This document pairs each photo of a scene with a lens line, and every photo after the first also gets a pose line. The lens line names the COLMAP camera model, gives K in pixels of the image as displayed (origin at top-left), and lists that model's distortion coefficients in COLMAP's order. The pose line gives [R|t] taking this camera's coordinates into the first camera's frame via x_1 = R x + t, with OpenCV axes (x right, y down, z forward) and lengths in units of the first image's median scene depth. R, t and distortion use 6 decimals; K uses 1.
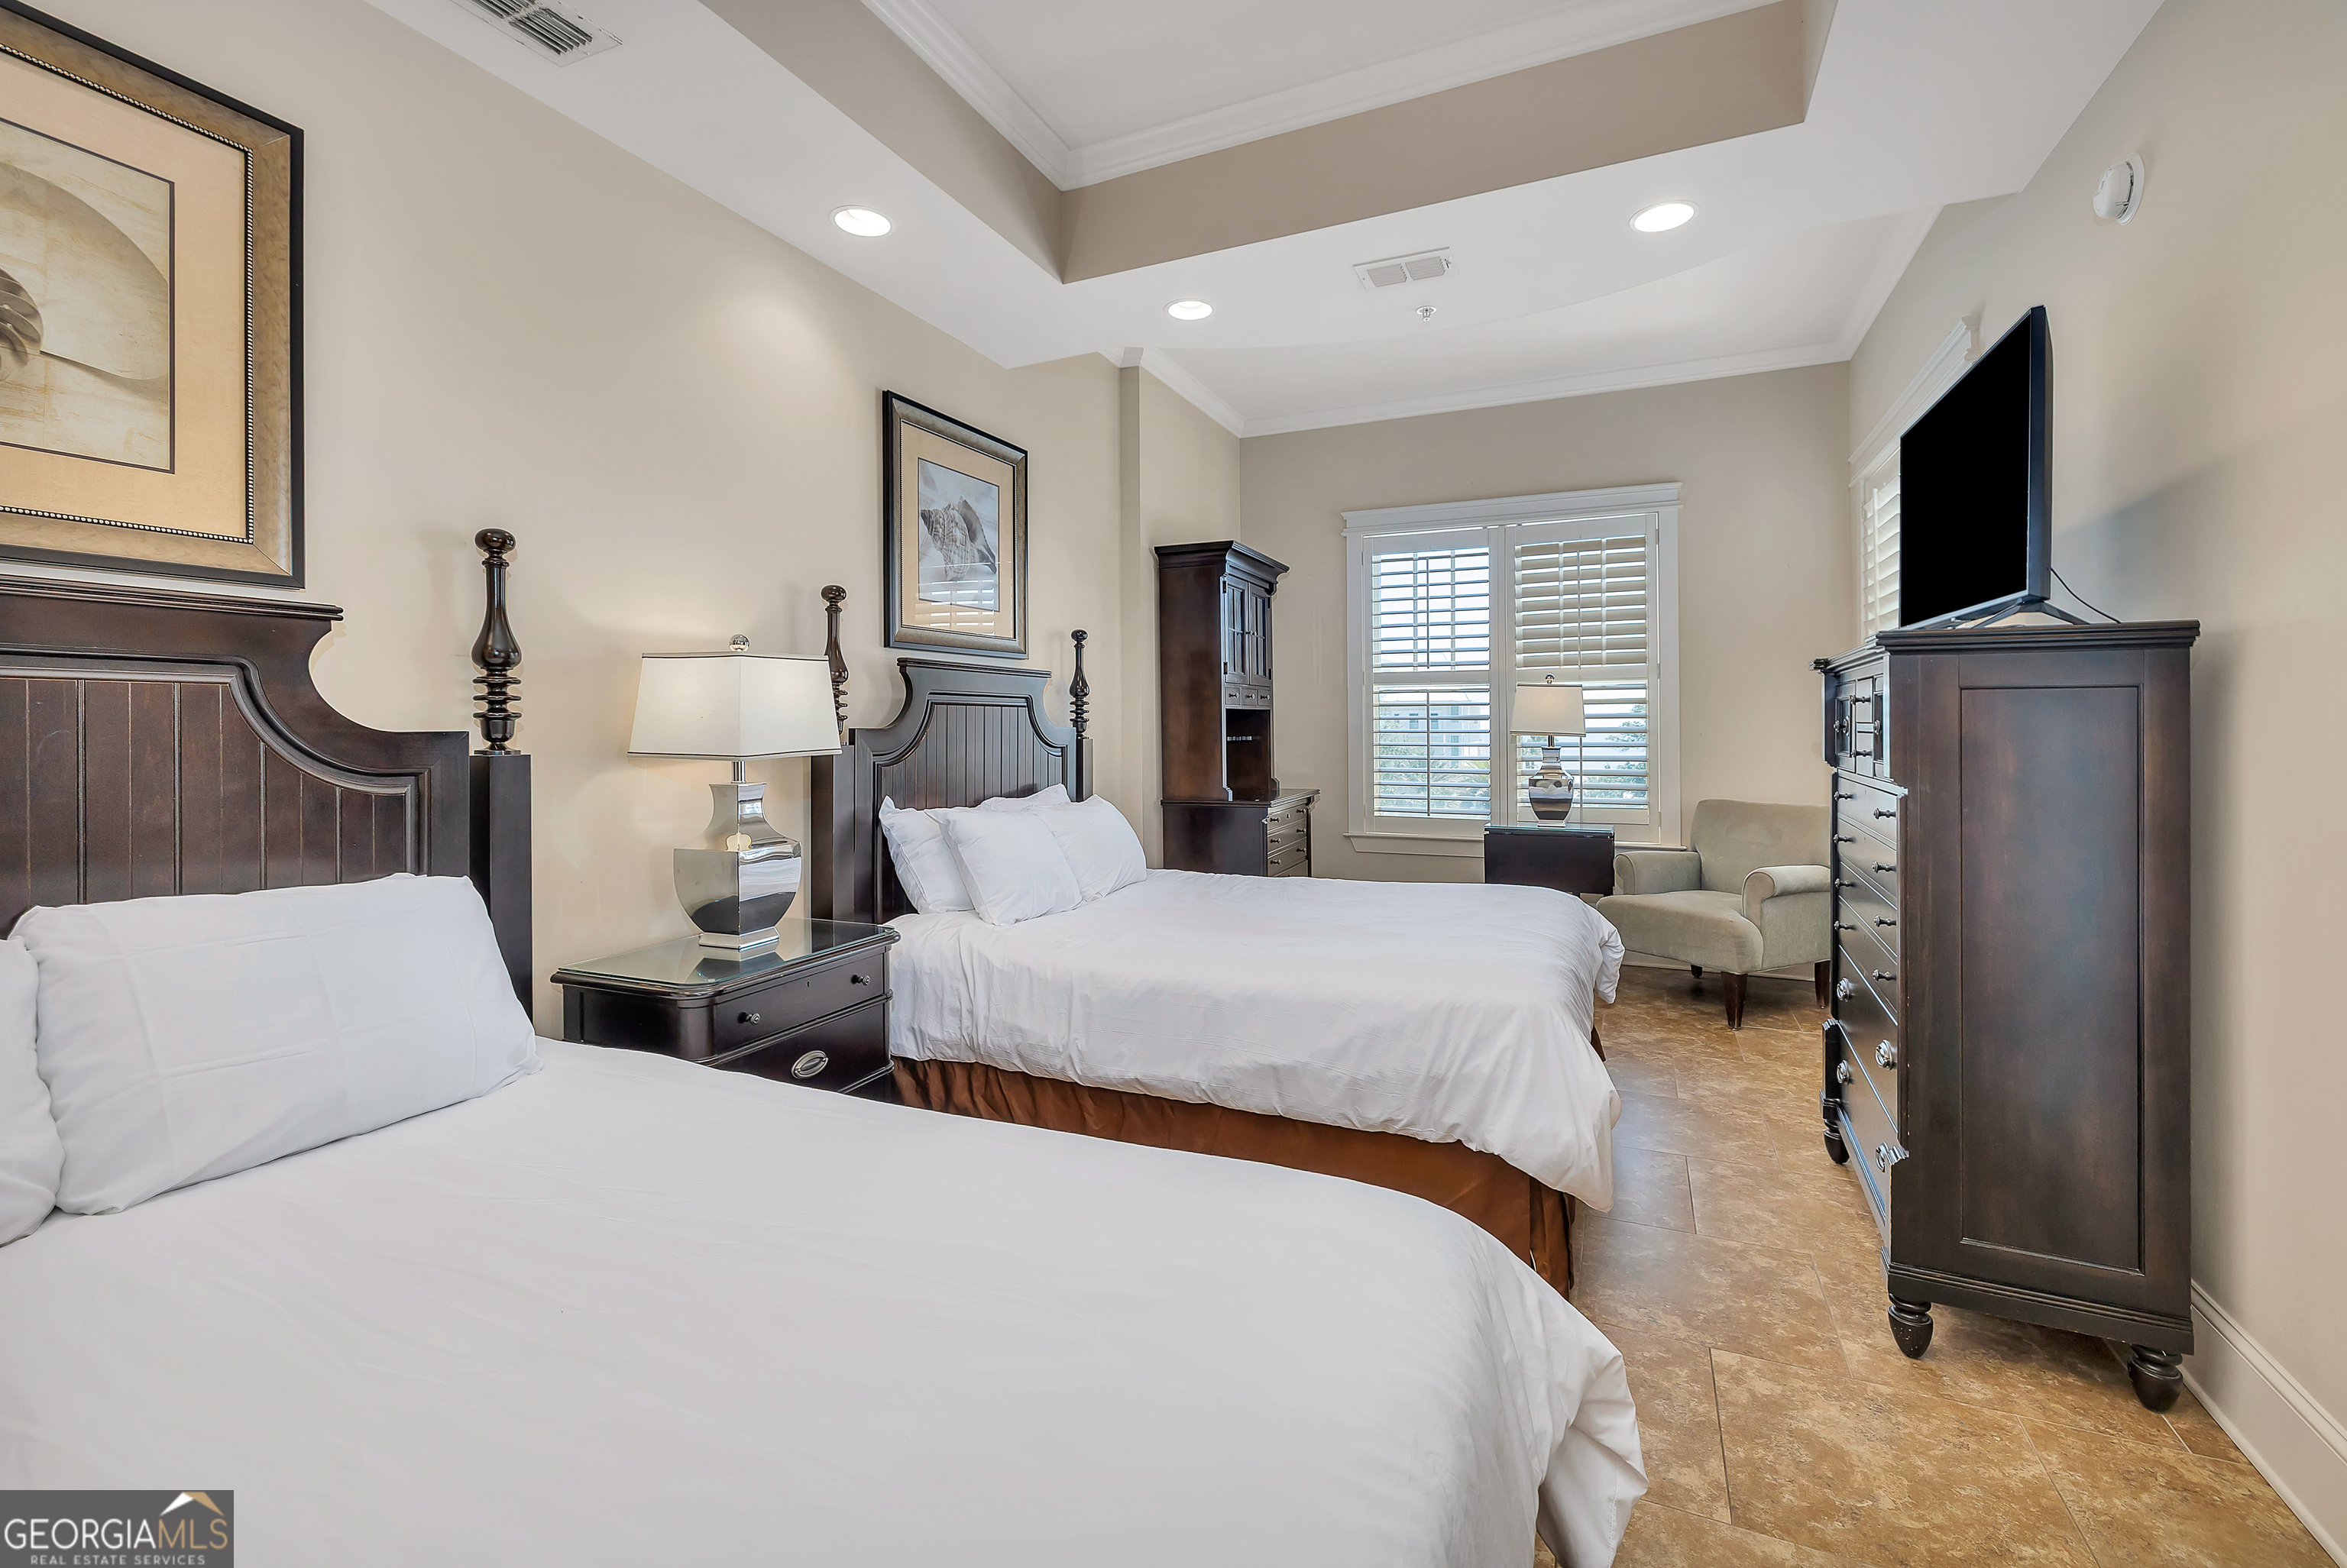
lens RADIAL K [[1013.6, 0, 1177.4], [0, 1013.6, 713.3], [0, 0, 1]] dist [-0.000471, -0.000209]
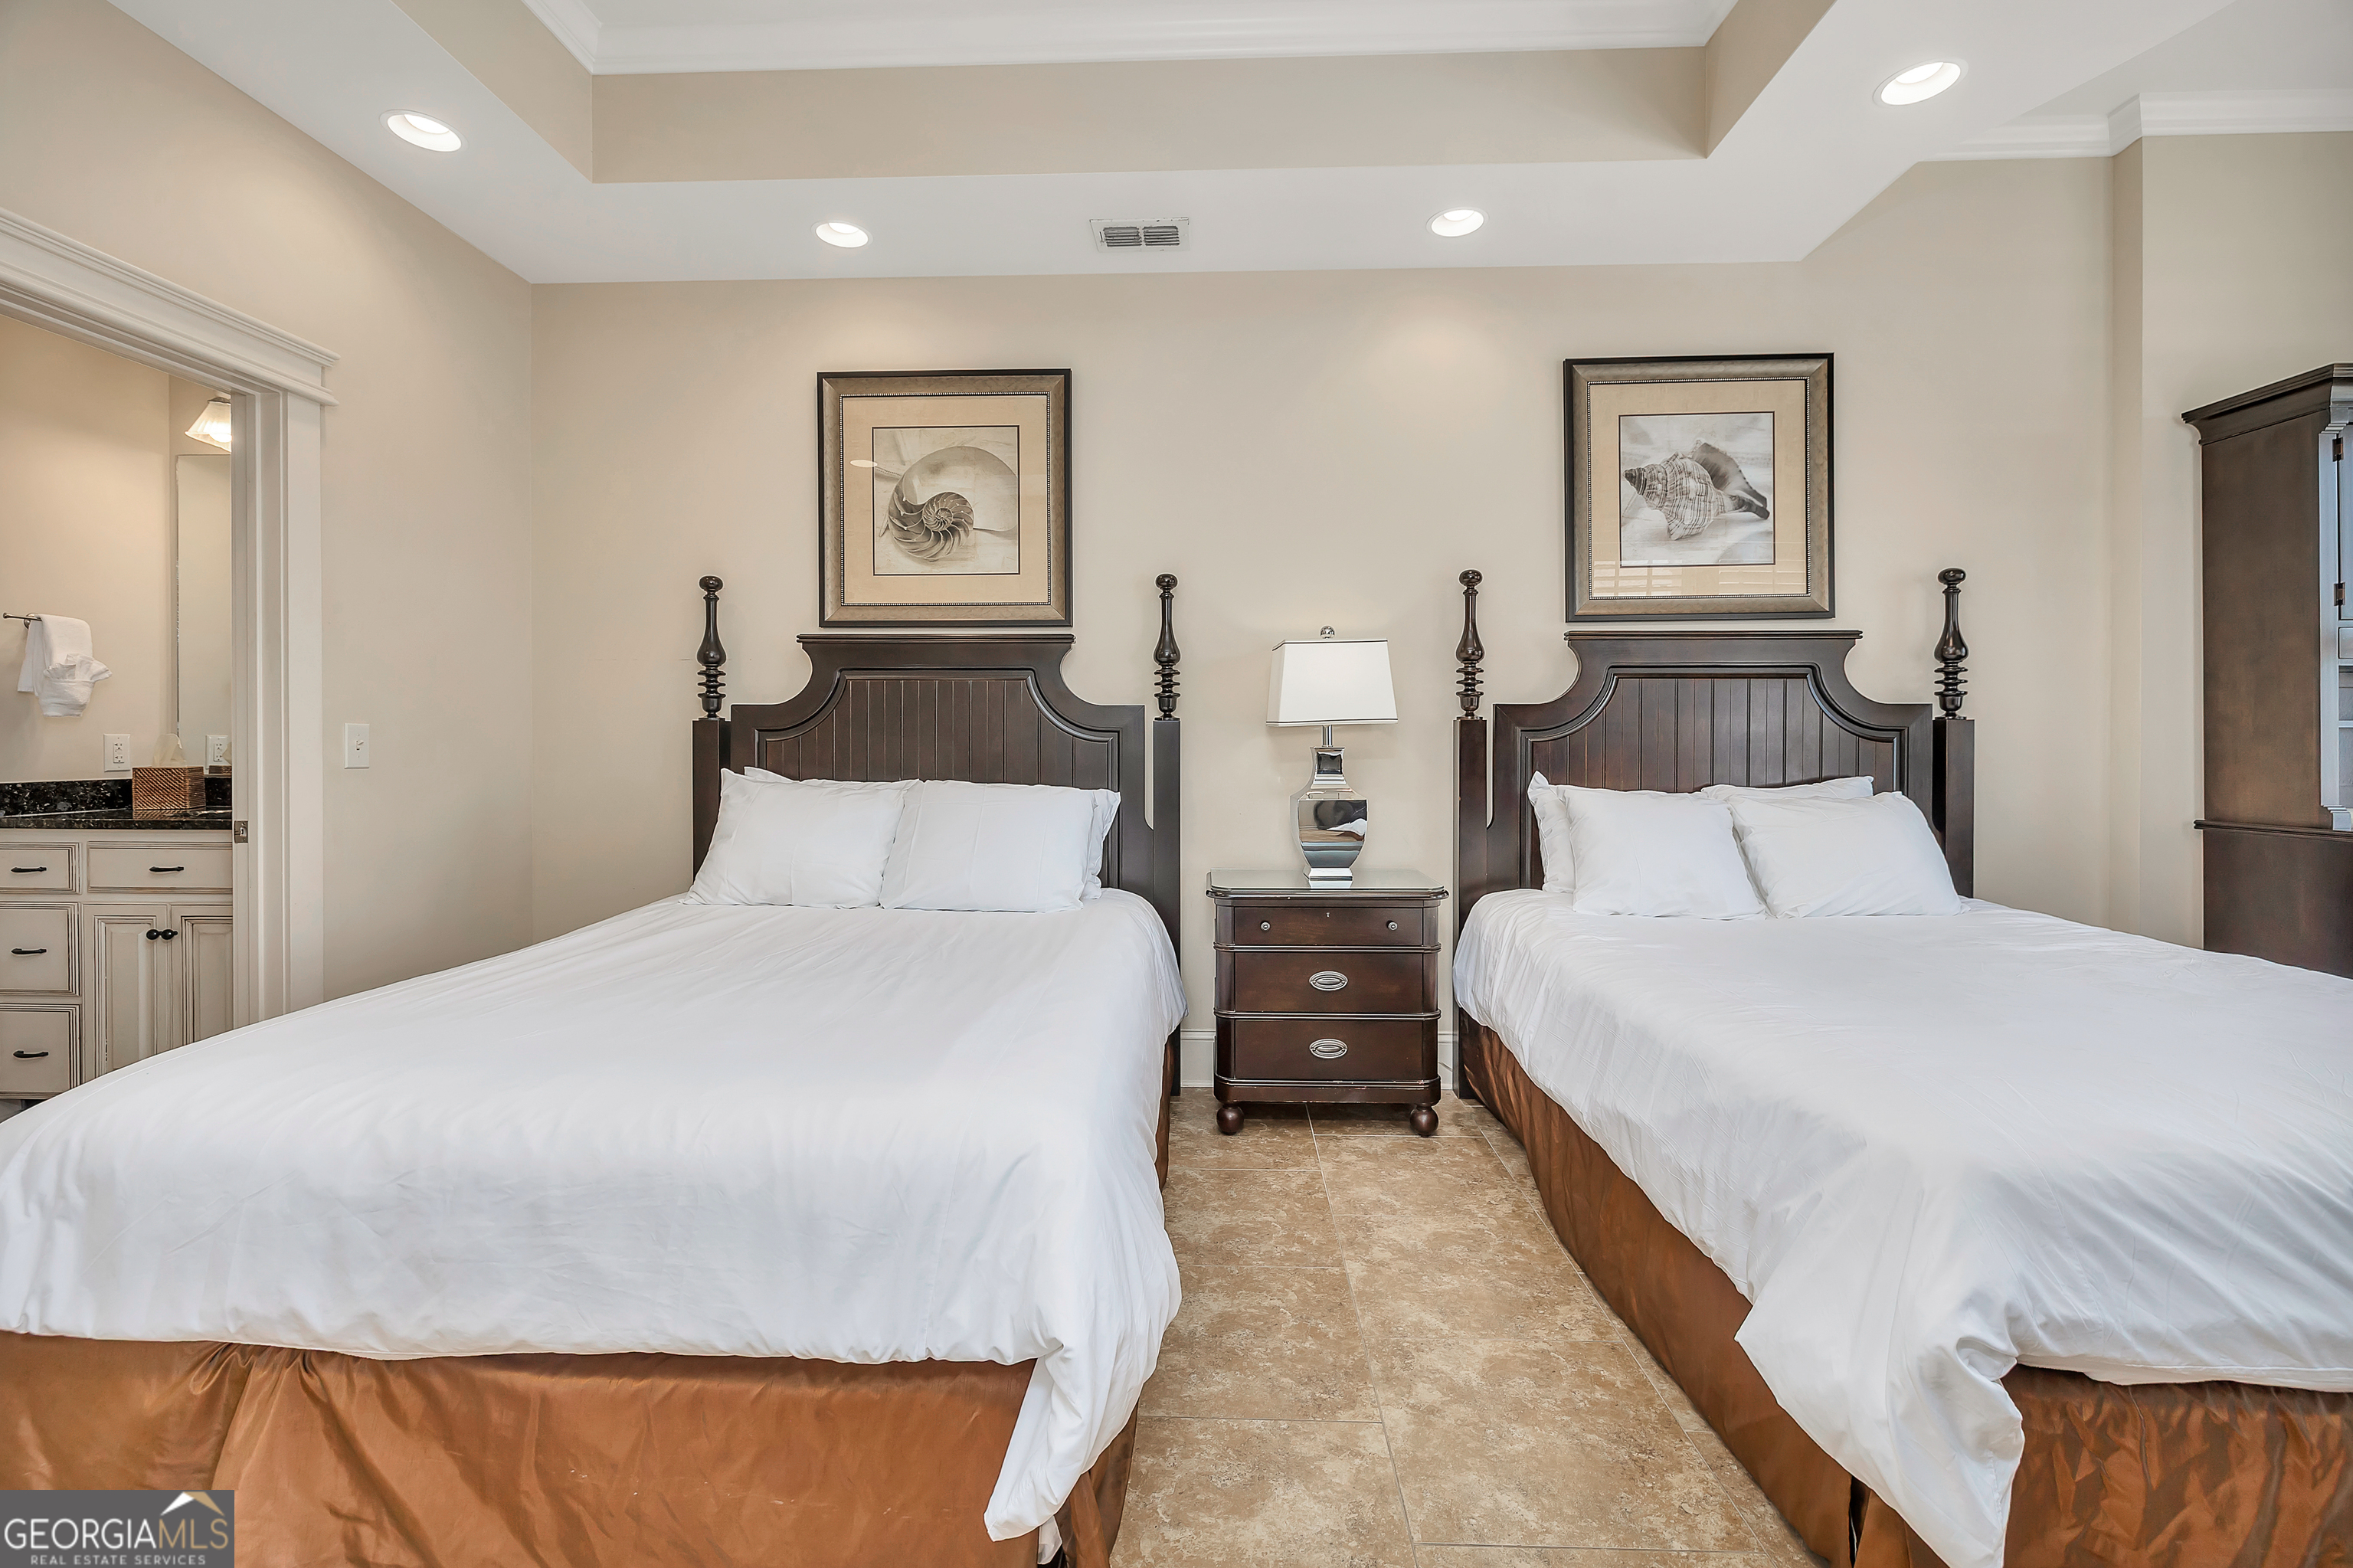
lens RADIAL K [[1016.8, 0, 1189.8], [0, 1016.8, 735.6], [0, 0, 1]] dist [-0.001505, -0.000292]
pose [[0.364298, -0.001379, -0.931281, 0.466377], [0.009672, 0.999951, 0.002303, 0.036284], [0.931232, -0.009846, 0.364293, 0.282267]]
